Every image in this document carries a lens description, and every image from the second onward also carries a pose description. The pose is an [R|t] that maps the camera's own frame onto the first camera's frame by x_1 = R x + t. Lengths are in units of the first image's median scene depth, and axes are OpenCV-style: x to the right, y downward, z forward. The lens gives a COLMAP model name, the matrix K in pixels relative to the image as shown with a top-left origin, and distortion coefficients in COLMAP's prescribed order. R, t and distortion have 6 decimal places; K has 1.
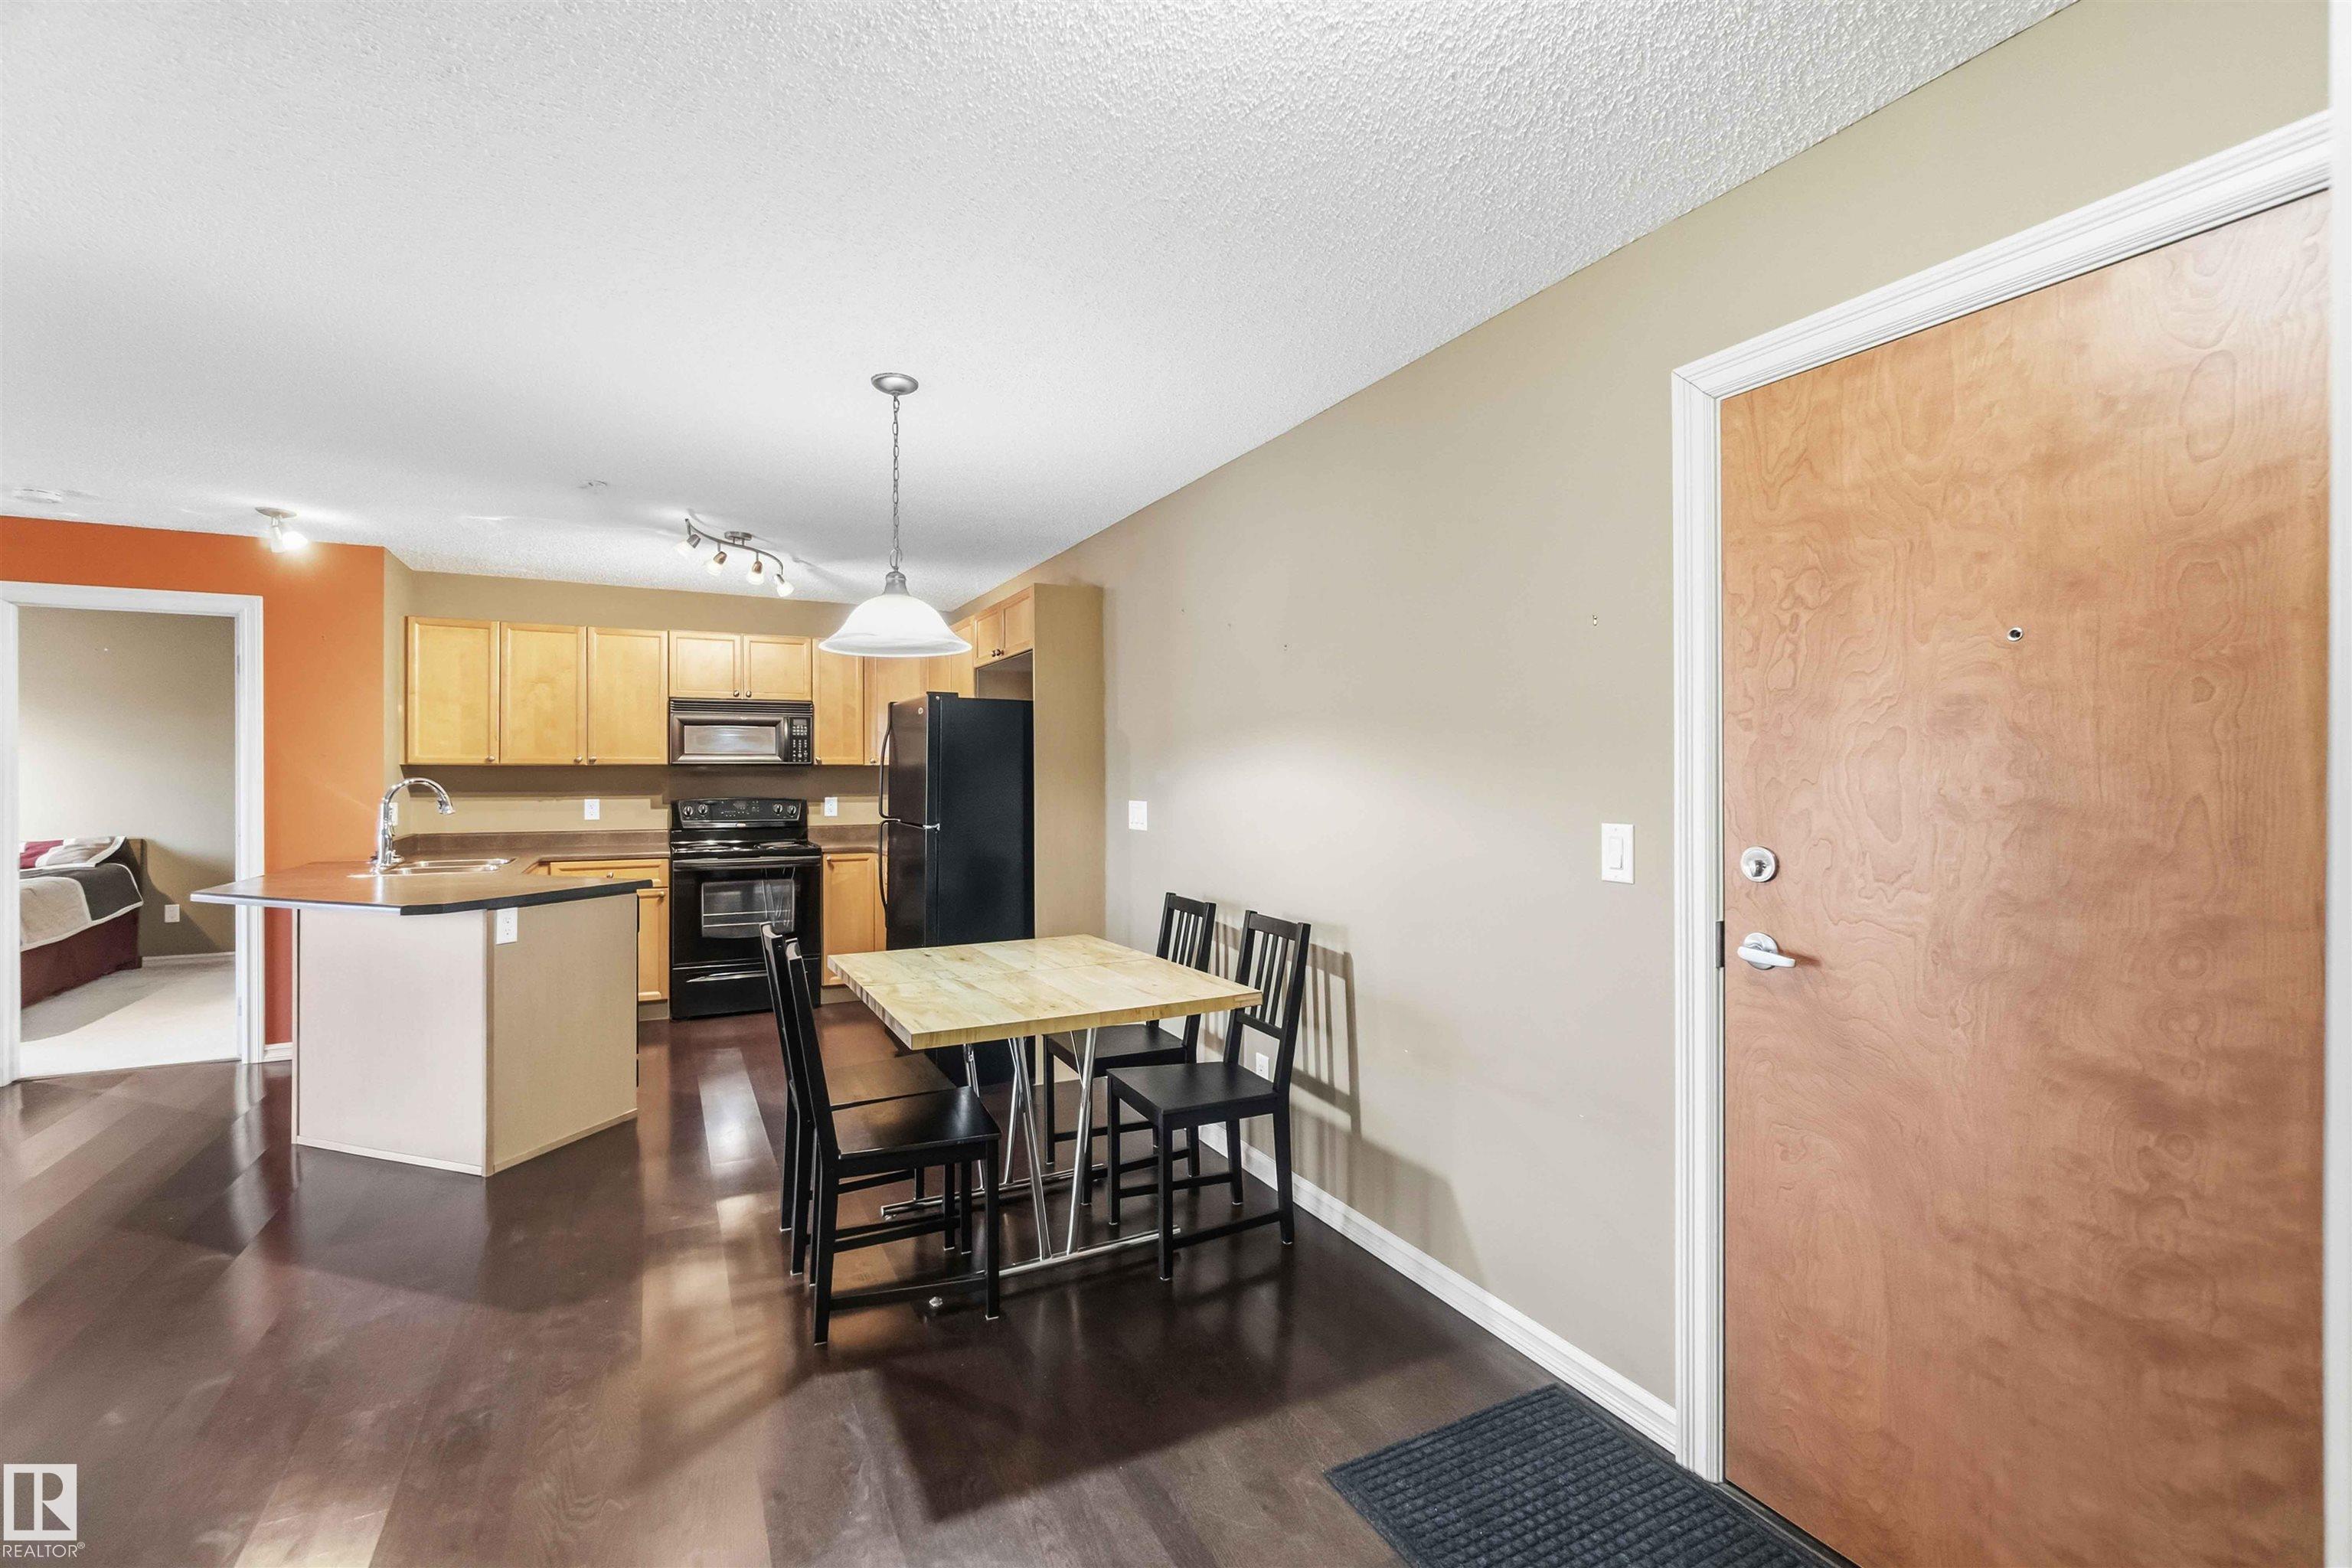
lens RADIAL K [[1010.5, 0, 1170.1], [0, 1010.5, 775.4], [0, 0, 1]] dist [-0.007244, -0.000027]
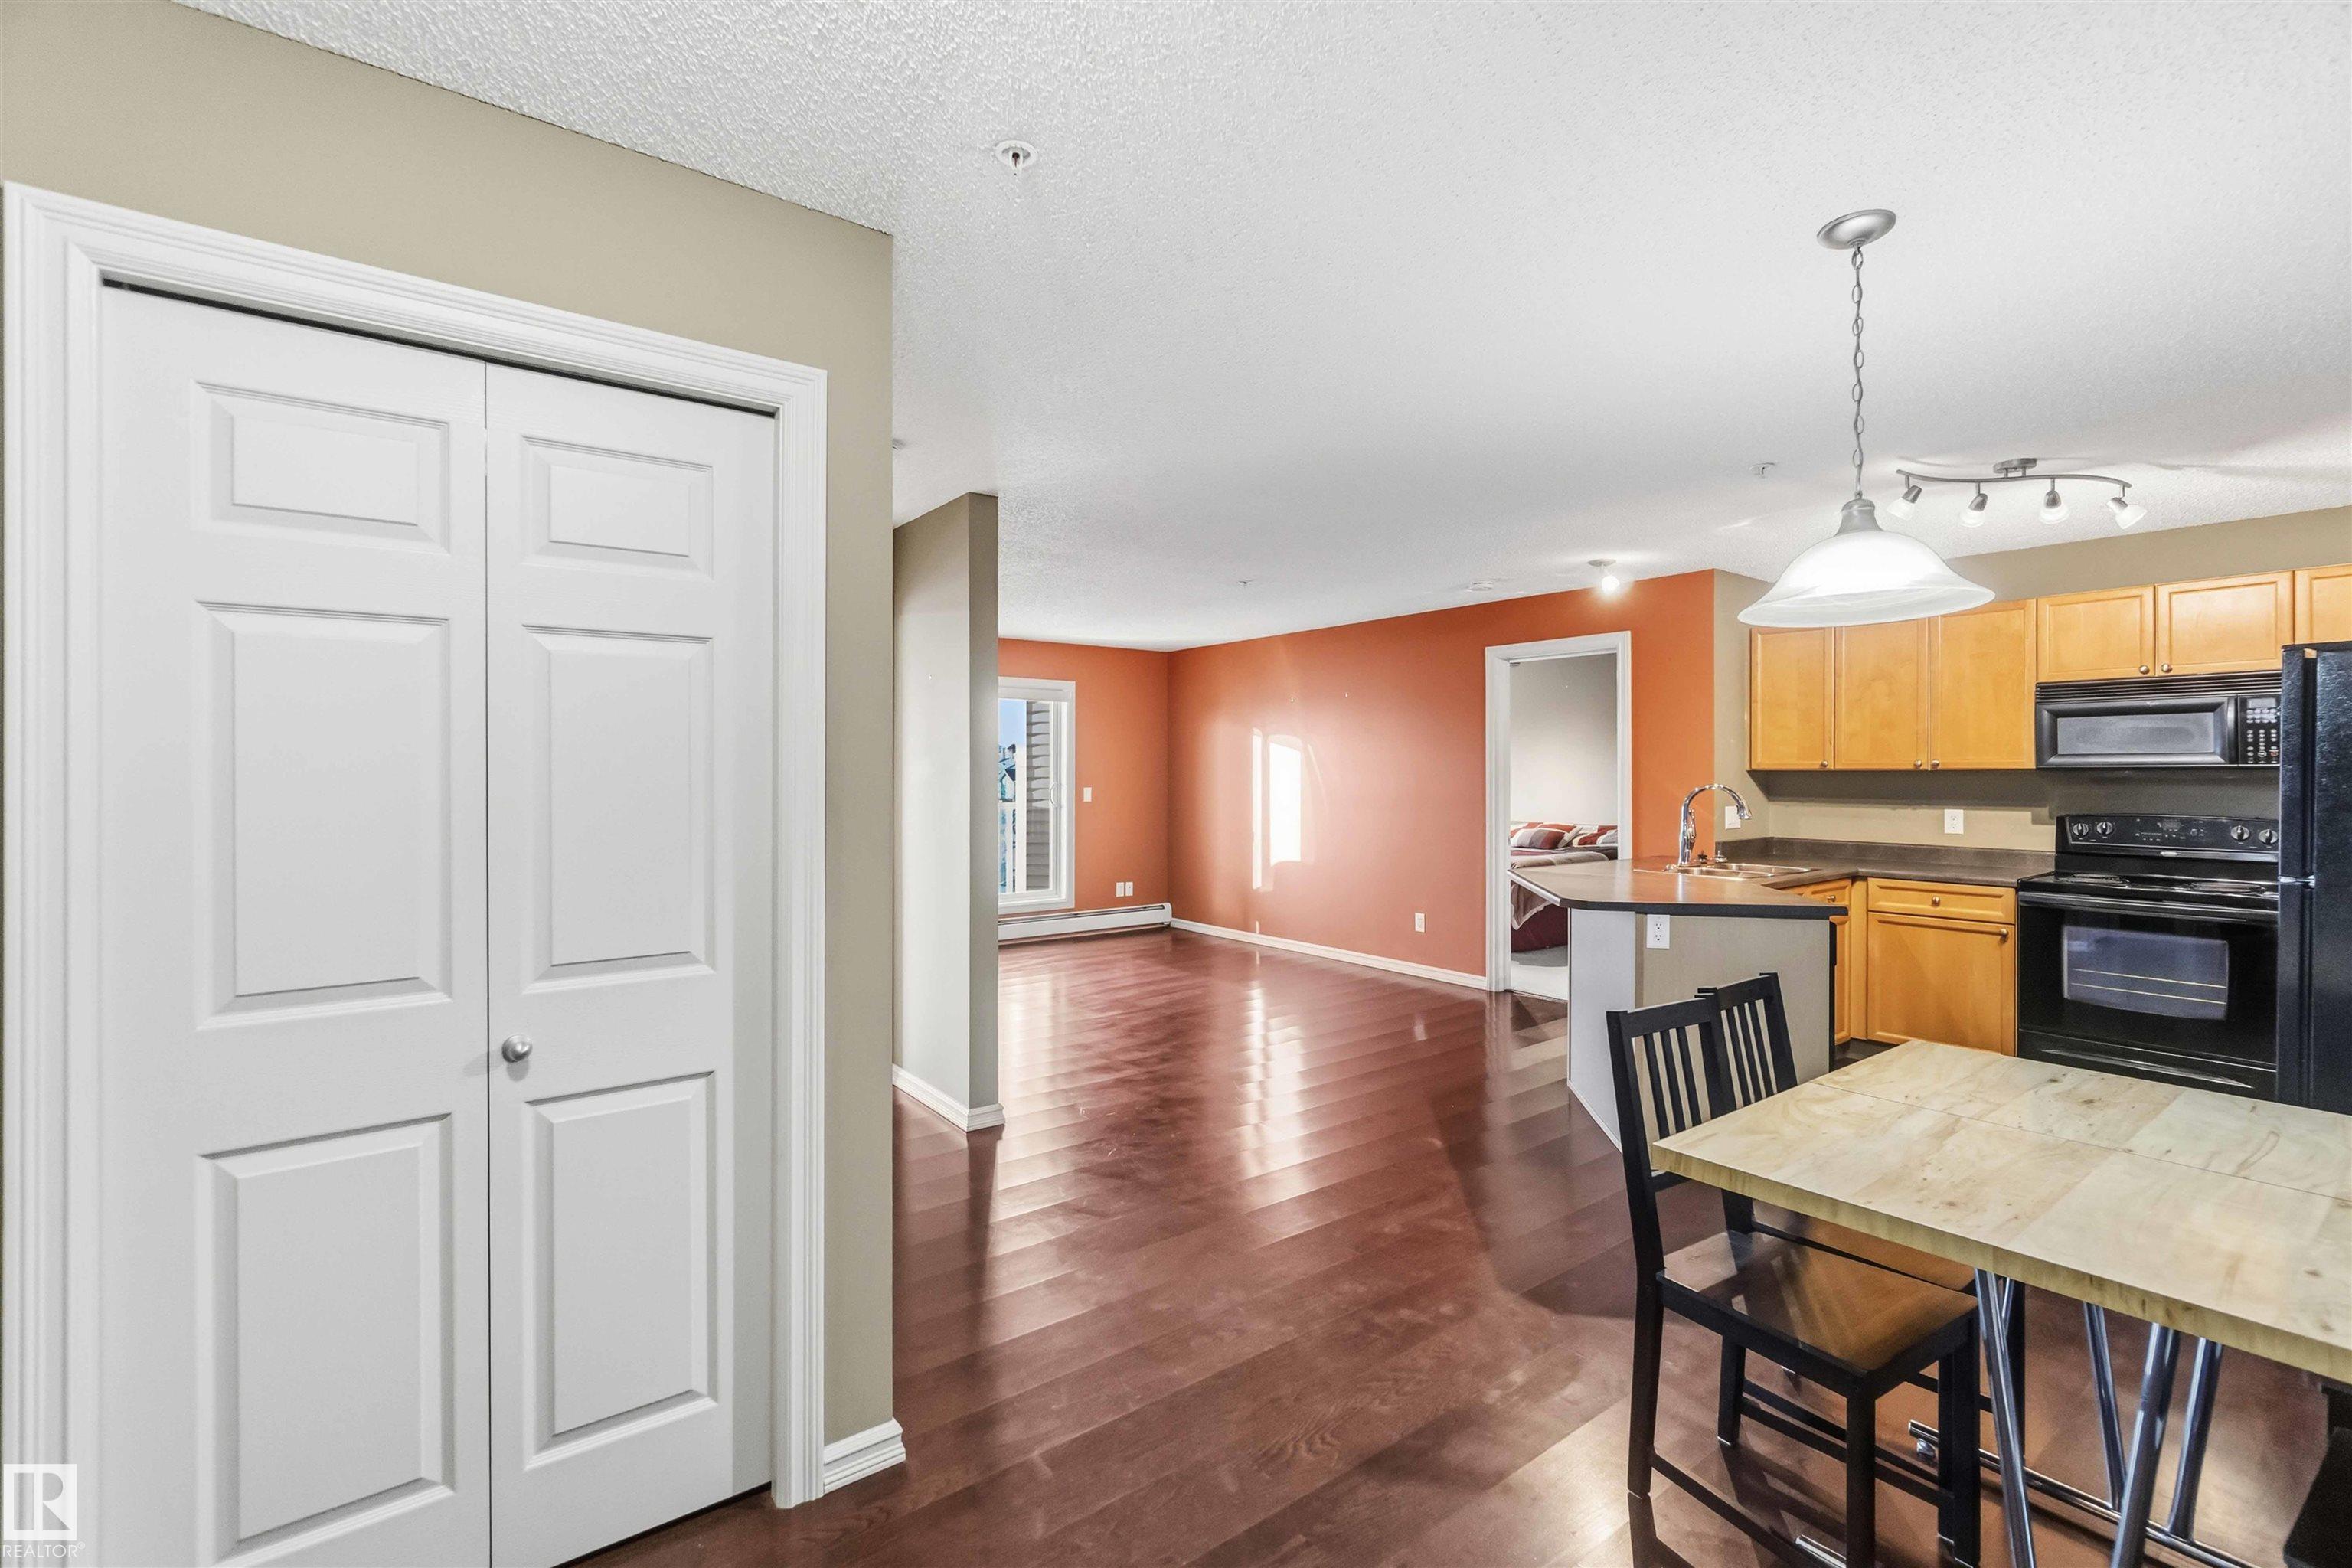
lens RADIAL K [[1018.9, 0, 1176.8], [0, 1018.9, 769.4], [0, 0, 1]] dist [-0.002271, -0.000150]
pose [[0.177735, -0.002205, -0.984076, 0.204161], [-0.002627, 0.999993, -0.002715, -0.008168], [0.984075, 0.003068, 0.177728, 0.254038]]
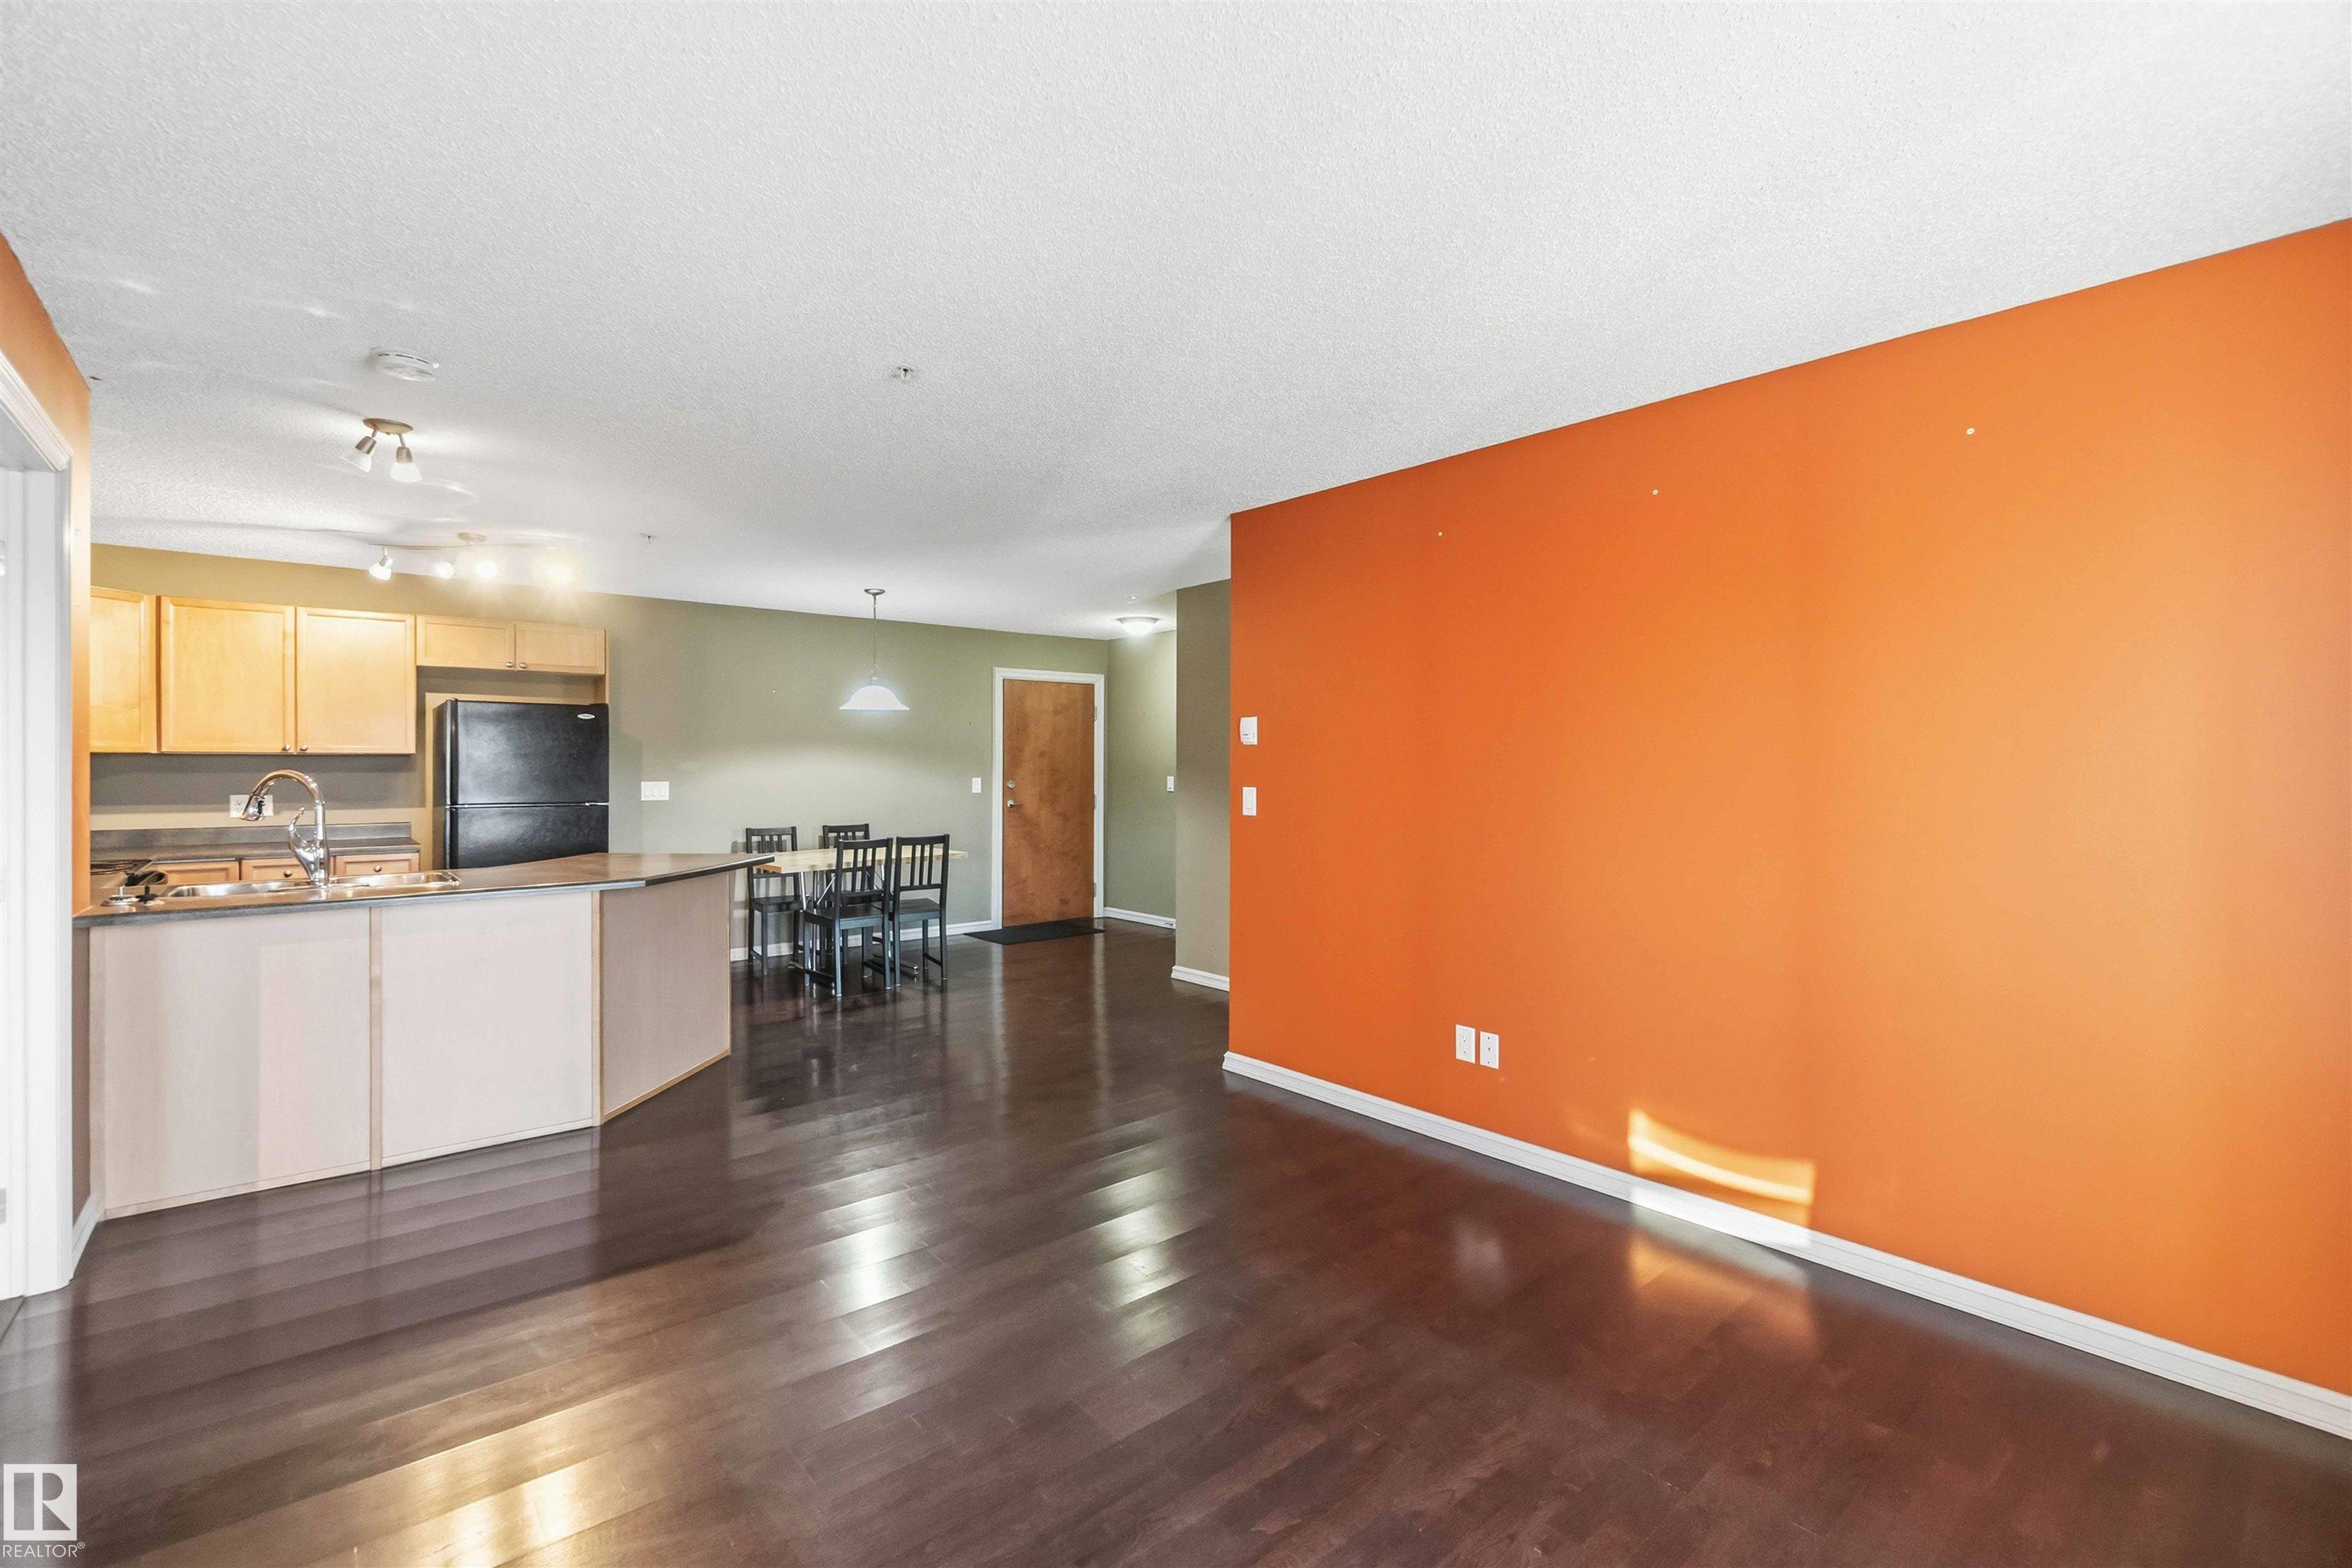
lens RADIAL K [[1029.0, 0, 1174.8], [0, 1029.0, 766.7], [0, 0, 1]] dist [-0.000889, -0.000228]
pose [[-0.229873, -0.002914, 0.973216, -1.637068], [0.000012, 0.999996, 0.002997, -0.002701], [-0.973221, 0.000700, -0.229872, 0.538372]]
